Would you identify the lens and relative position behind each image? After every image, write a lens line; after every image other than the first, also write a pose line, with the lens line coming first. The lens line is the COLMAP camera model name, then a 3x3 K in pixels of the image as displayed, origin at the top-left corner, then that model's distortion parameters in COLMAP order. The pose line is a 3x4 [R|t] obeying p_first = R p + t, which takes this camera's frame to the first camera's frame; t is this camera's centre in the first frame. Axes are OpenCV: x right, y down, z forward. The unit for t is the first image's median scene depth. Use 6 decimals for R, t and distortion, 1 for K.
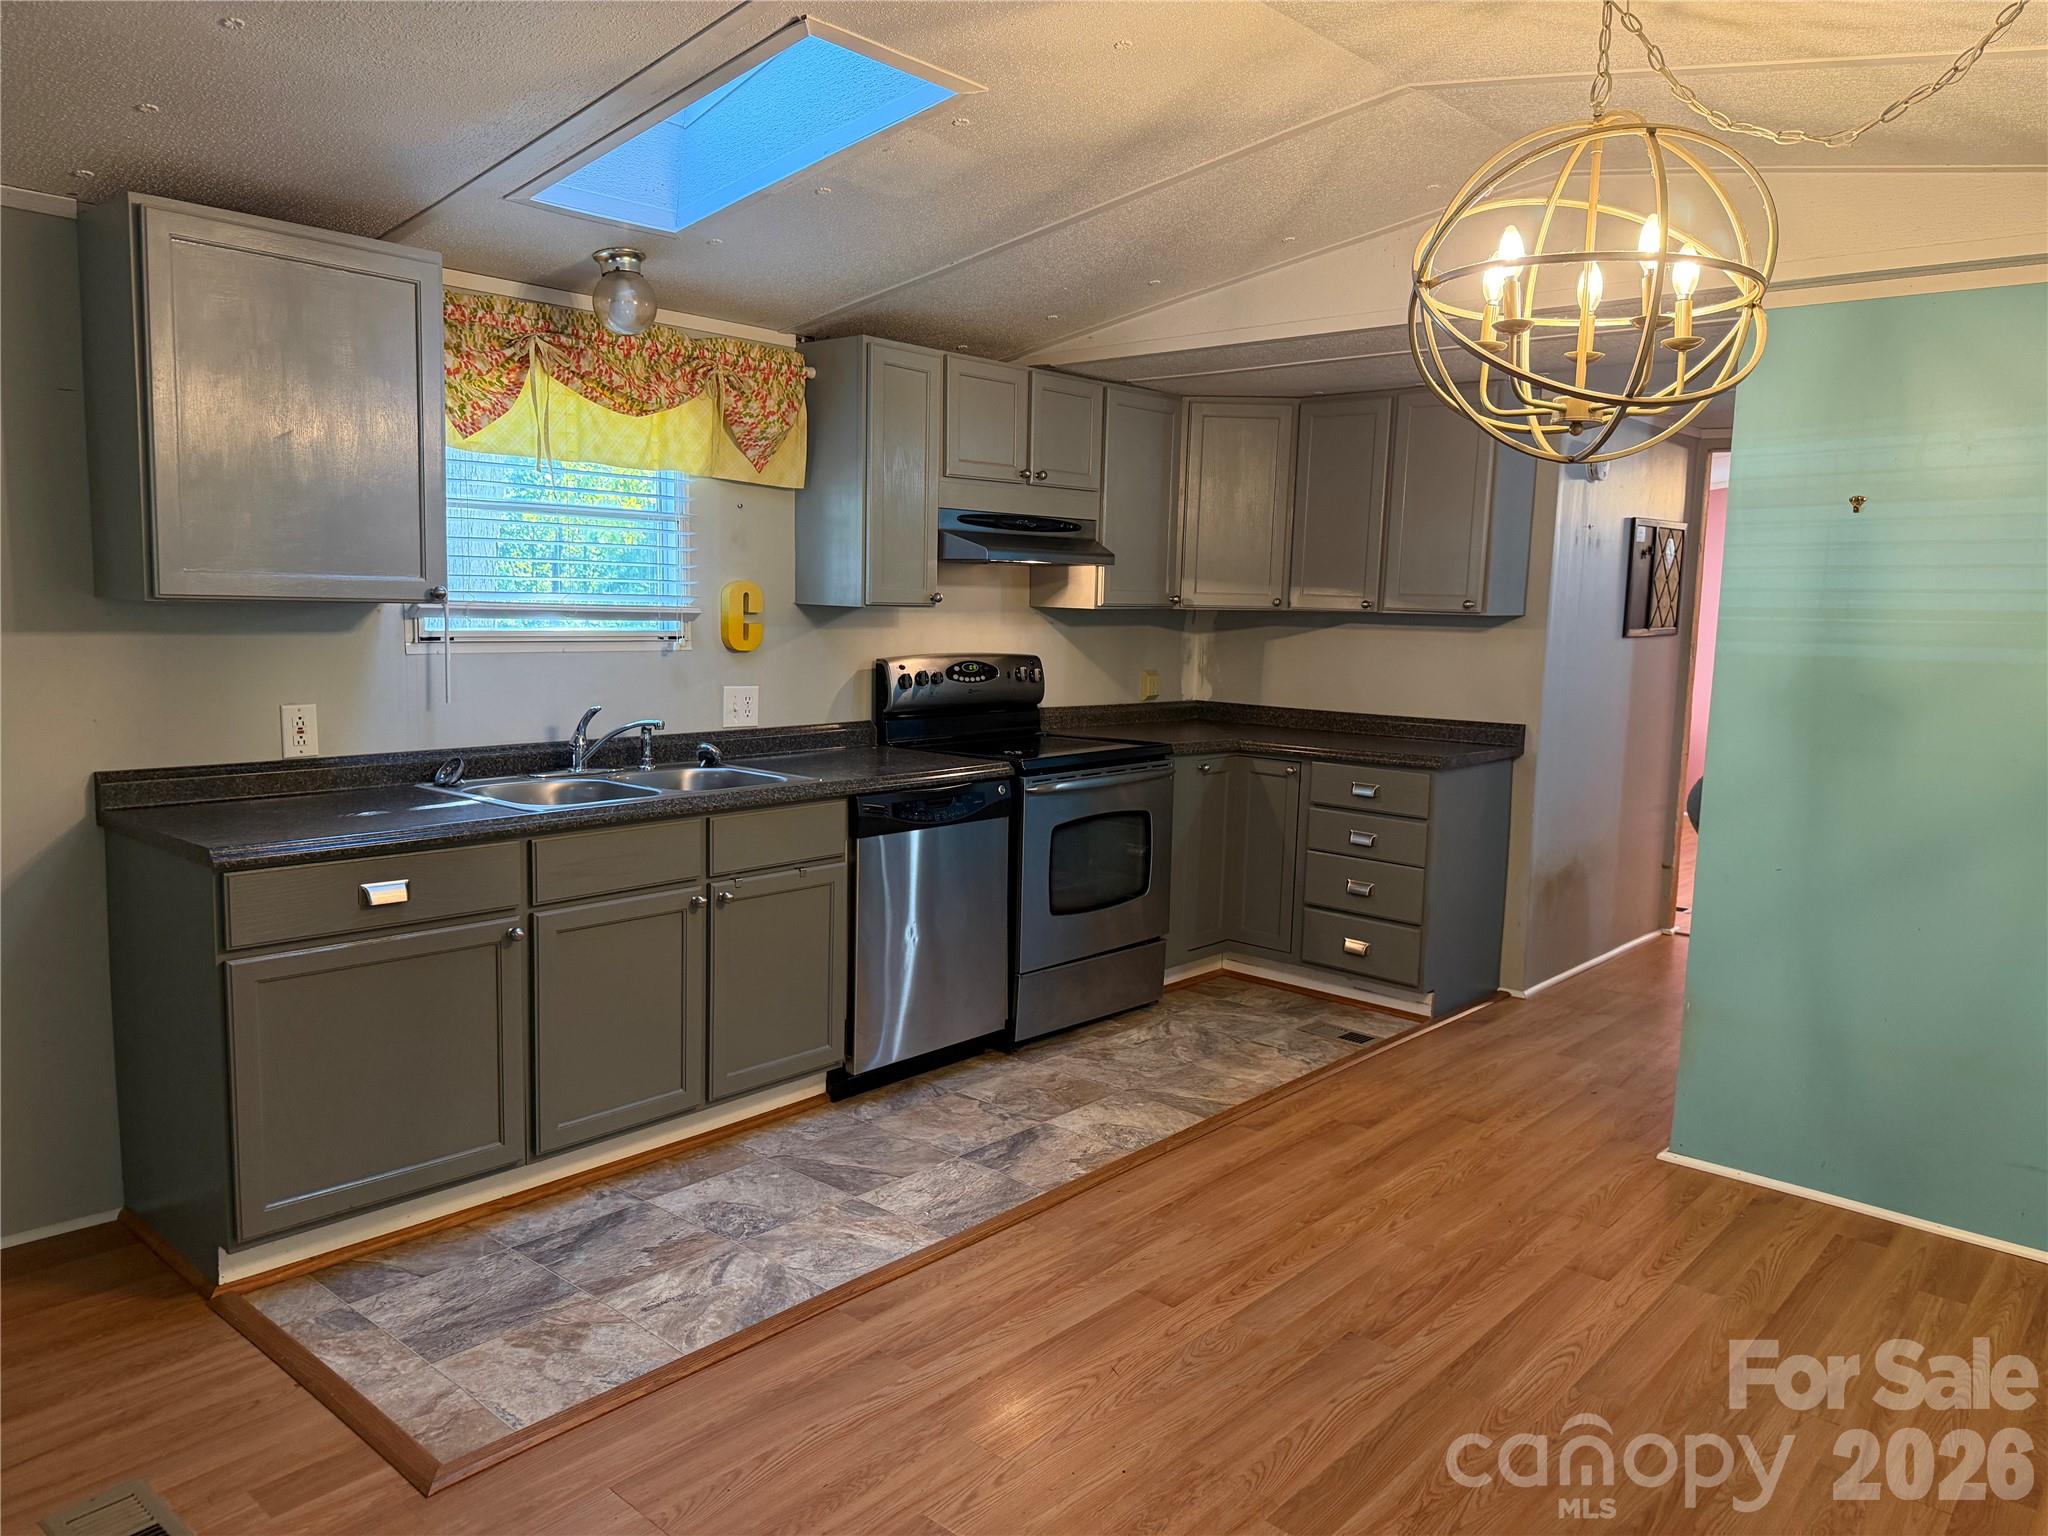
lens RADIAL K [[1433.0, 0, 1035.0], [0, 1433.0, 771.6], [0, 0, 1]] dist [0.064313, -0.055233]
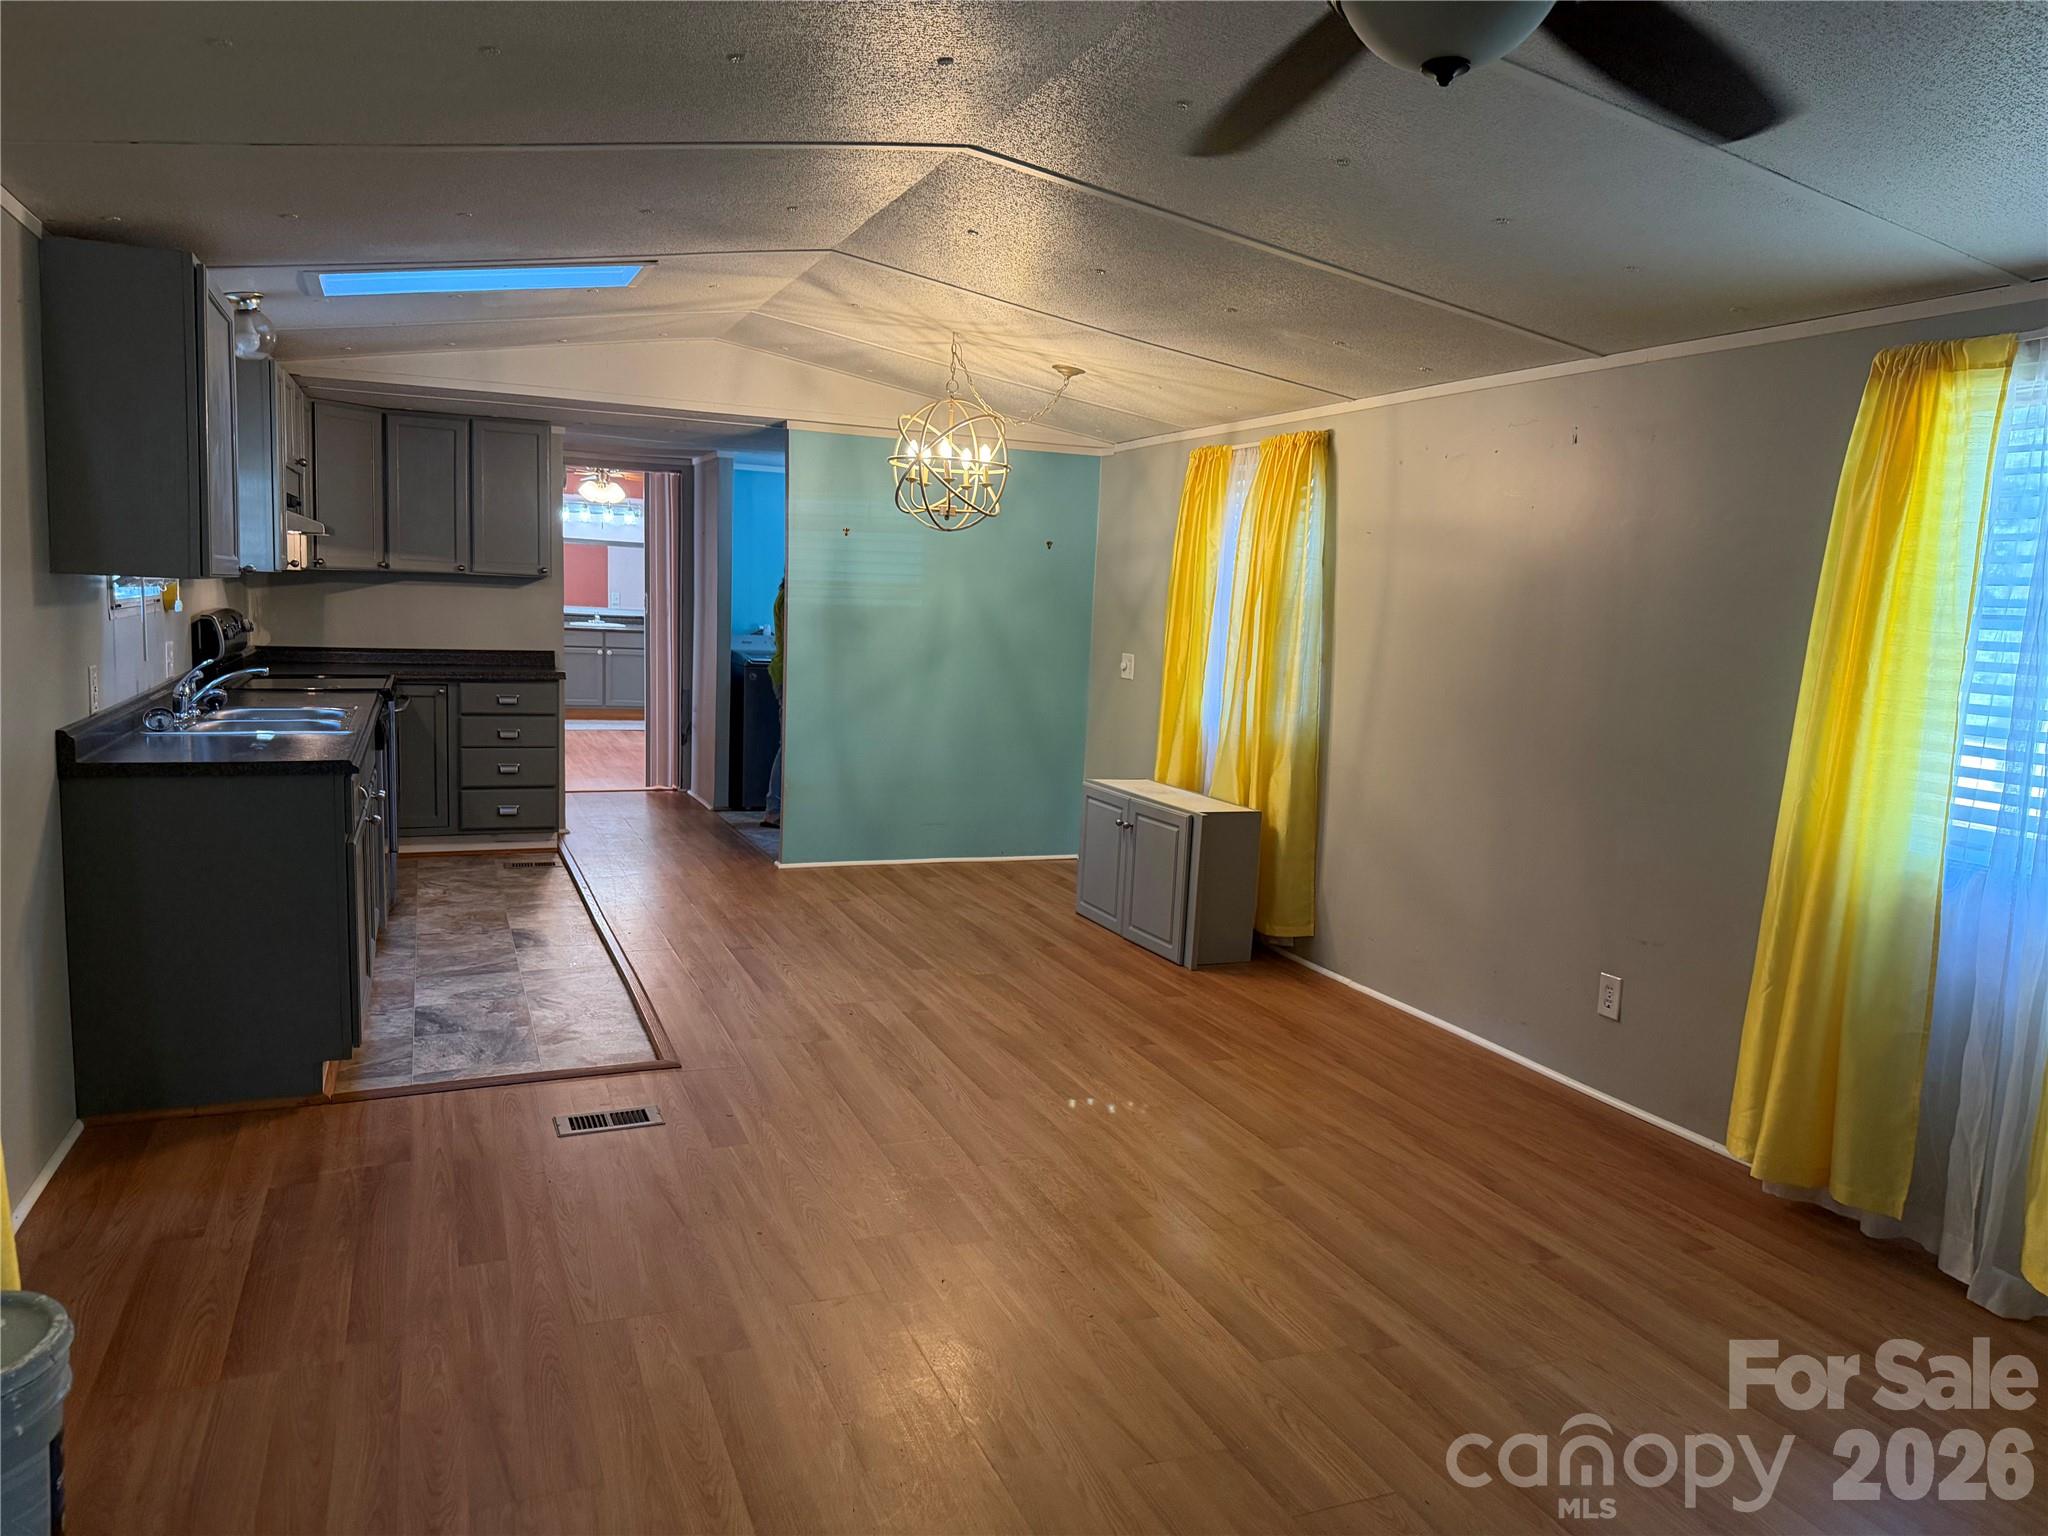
lens RADIAL K [[1433.0, 0, 1035.0], [0, 1433.0, 771.6], [0, 0, 1]] dist [0.064313, -0.055233]
pose [[0.438035, -0.120814, 0.890803, -1.349713], [0.083600, 0.992108, 0.093445, -0.010630], [-0.895062, 0.033539, 0.444678, -0.183828]]
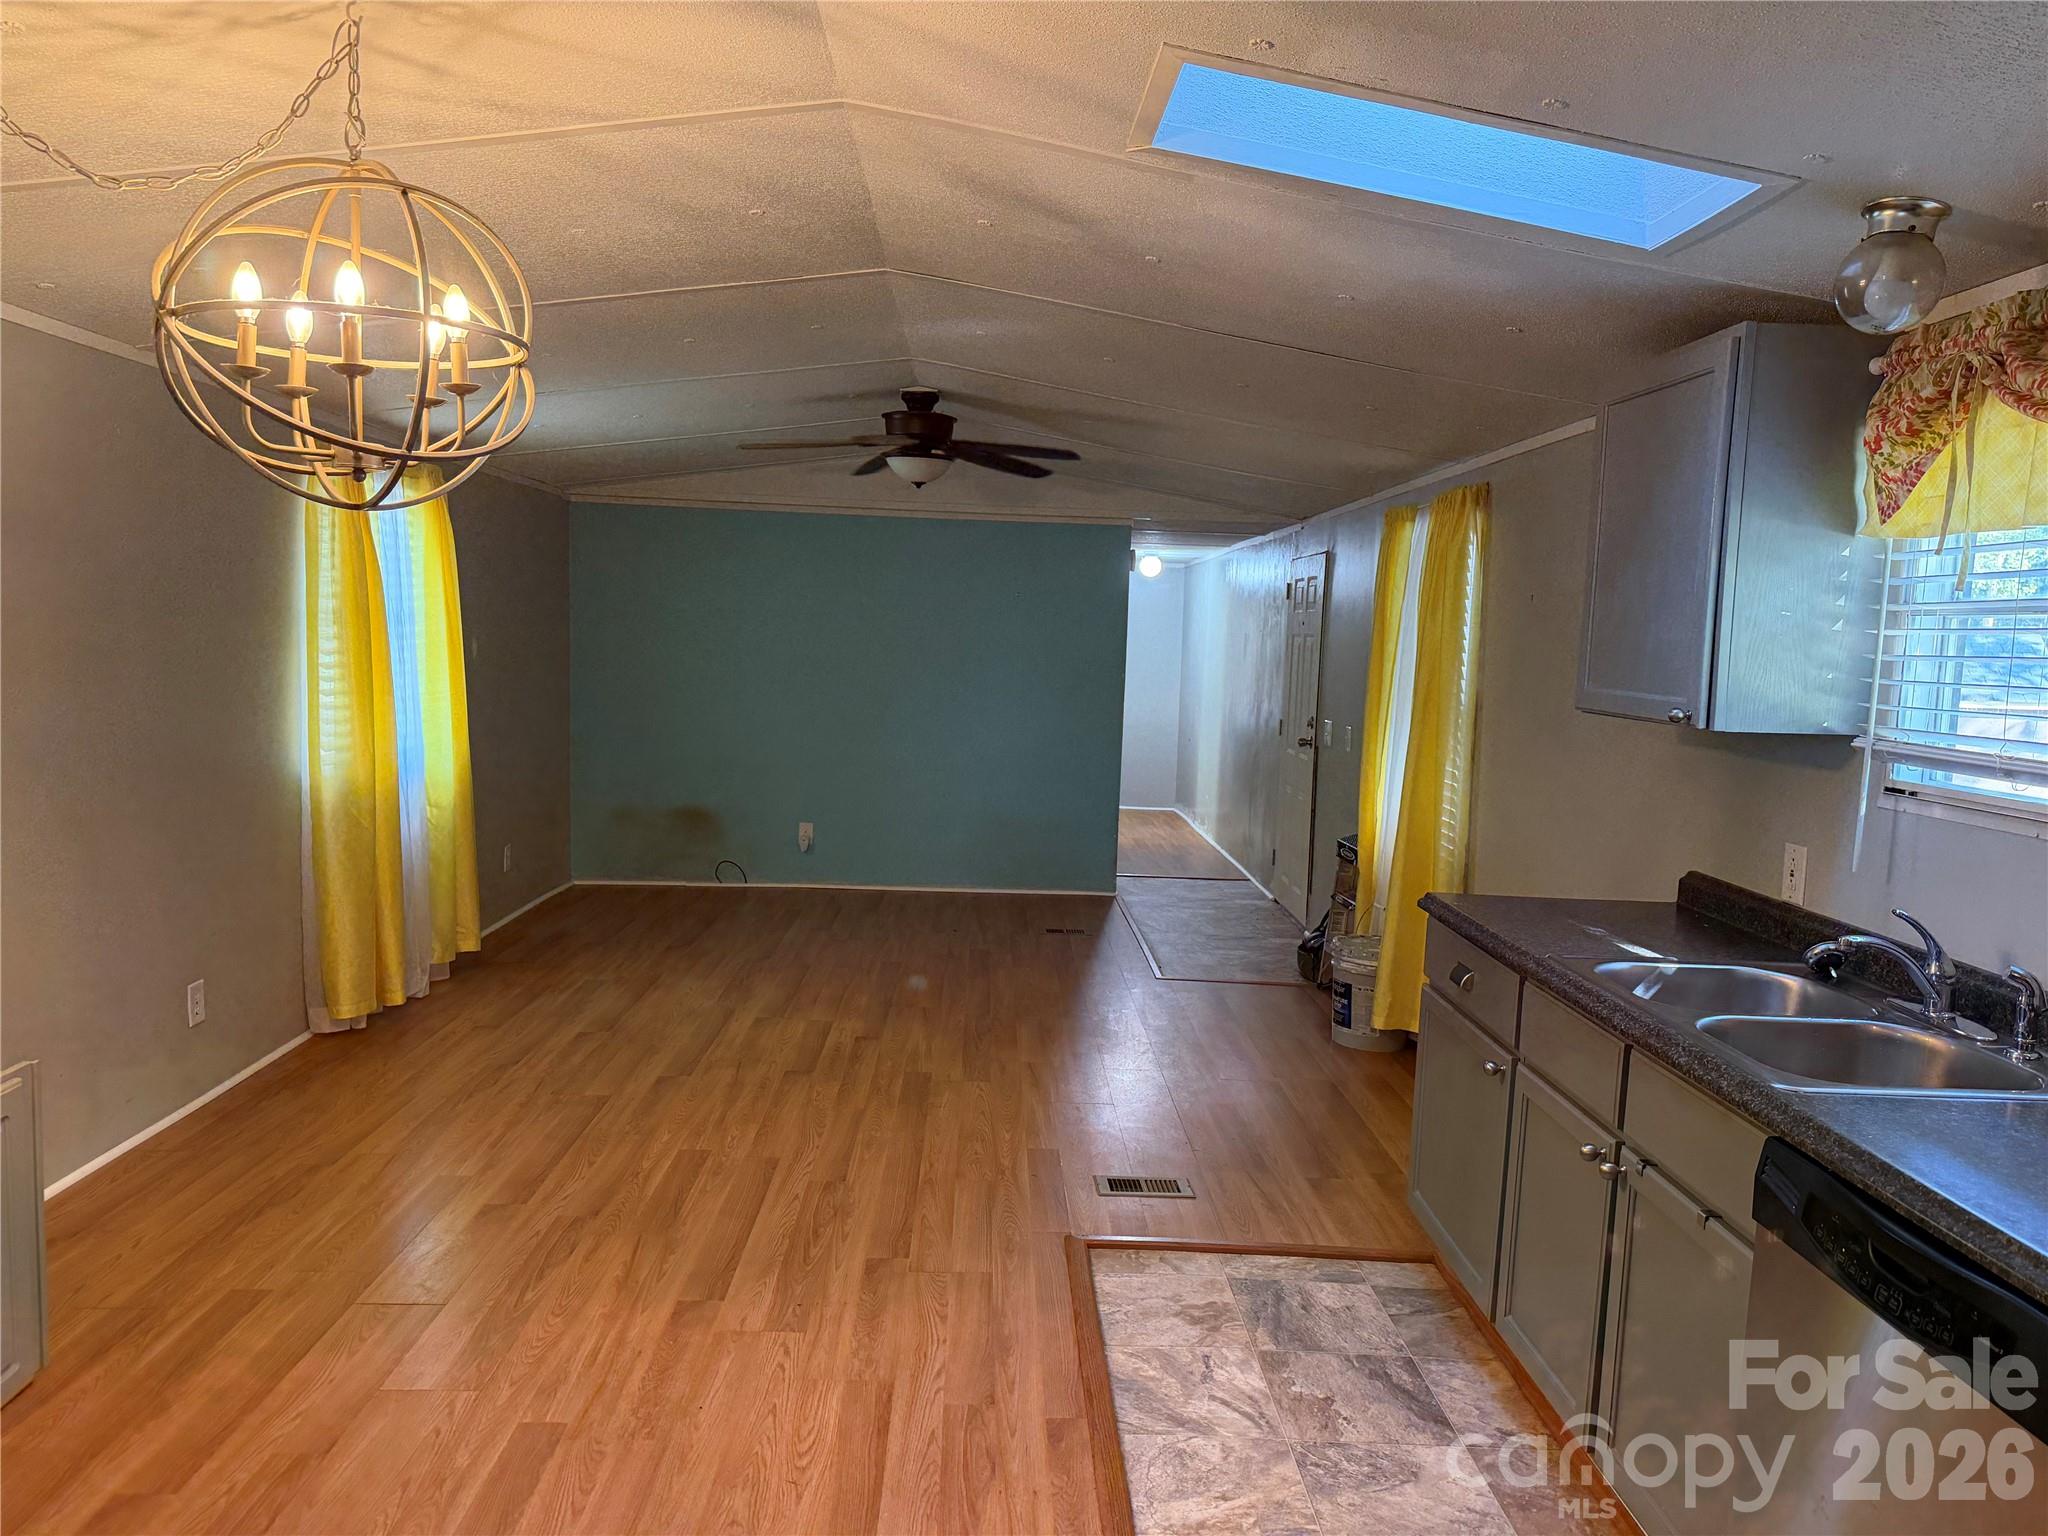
lens RADIAL K [[1455.0, 0, 1025.1], [0, 1455.0, 807.3], [0, 0, 1]] dist [0.065057, -0.000075]
pose [[-0.728193, 0.030266, -0.684704, 0.520959], [-0.143384, 0.970190, 0.195376, -0.200438], [0.670206, 0.240447, -0.702146, 1.467881]]
